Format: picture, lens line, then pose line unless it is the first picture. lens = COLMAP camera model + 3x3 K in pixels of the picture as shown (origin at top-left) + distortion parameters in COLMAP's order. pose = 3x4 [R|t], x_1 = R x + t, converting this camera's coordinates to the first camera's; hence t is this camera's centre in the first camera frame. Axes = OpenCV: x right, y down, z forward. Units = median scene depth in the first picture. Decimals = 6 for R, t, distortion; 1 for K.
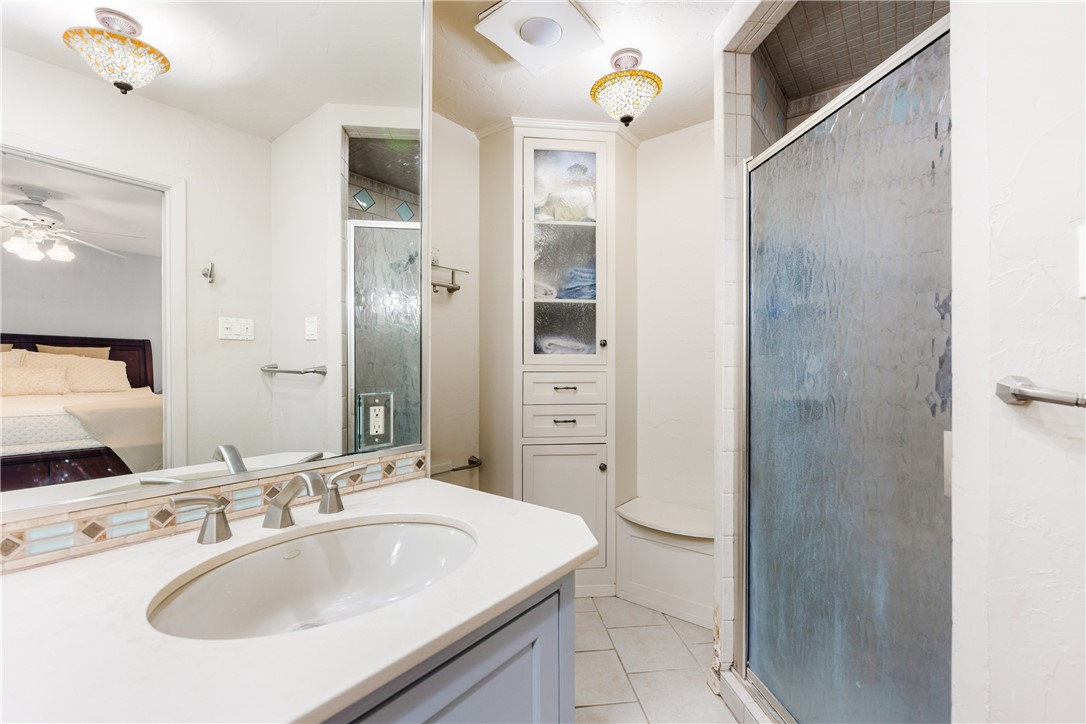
lens RADIAL K [[472.6, 0, 543.3], [0, 472.6, 357.8], [0, 0, 1]] dist [0.001882, 0.000373]
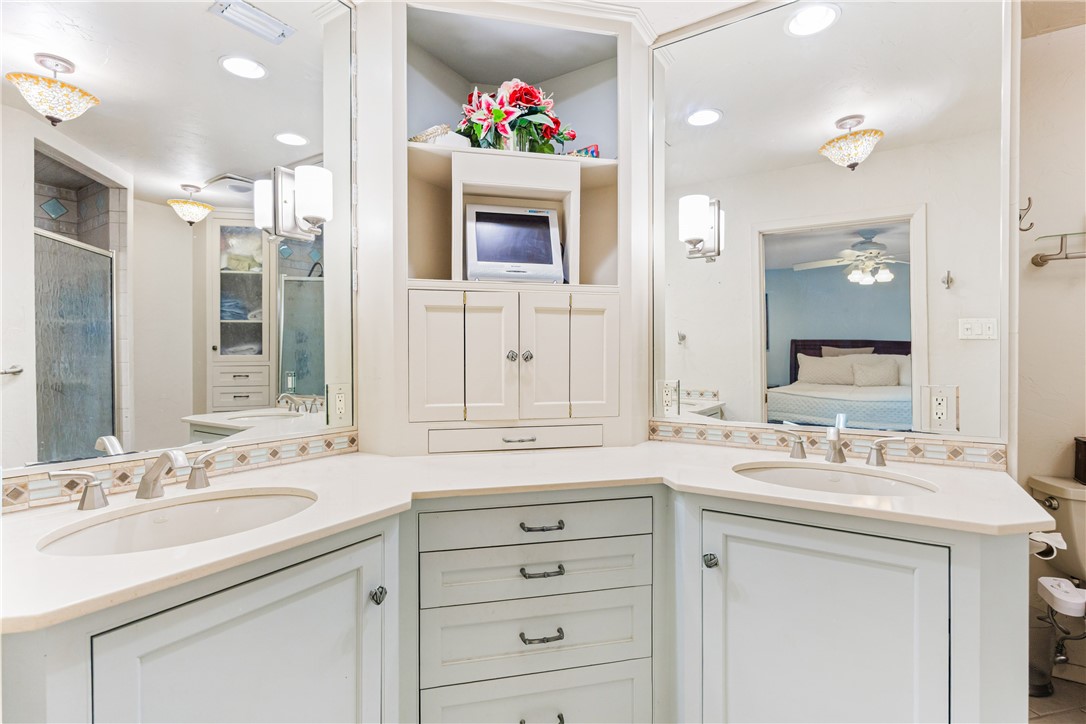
lens RADIAL K [[521.9, 0, 543.1], [0, 521.9, 362.5], [0, 0, 1]] dist [-0.001237, -0.000733]
pose [[0.090570, 0.000670, -0.995890, 0.412144], [0.005734, 0.999983, 0.001194, 0.005968], [0.995874, -0.005819, 0.090564, -0.046675]]
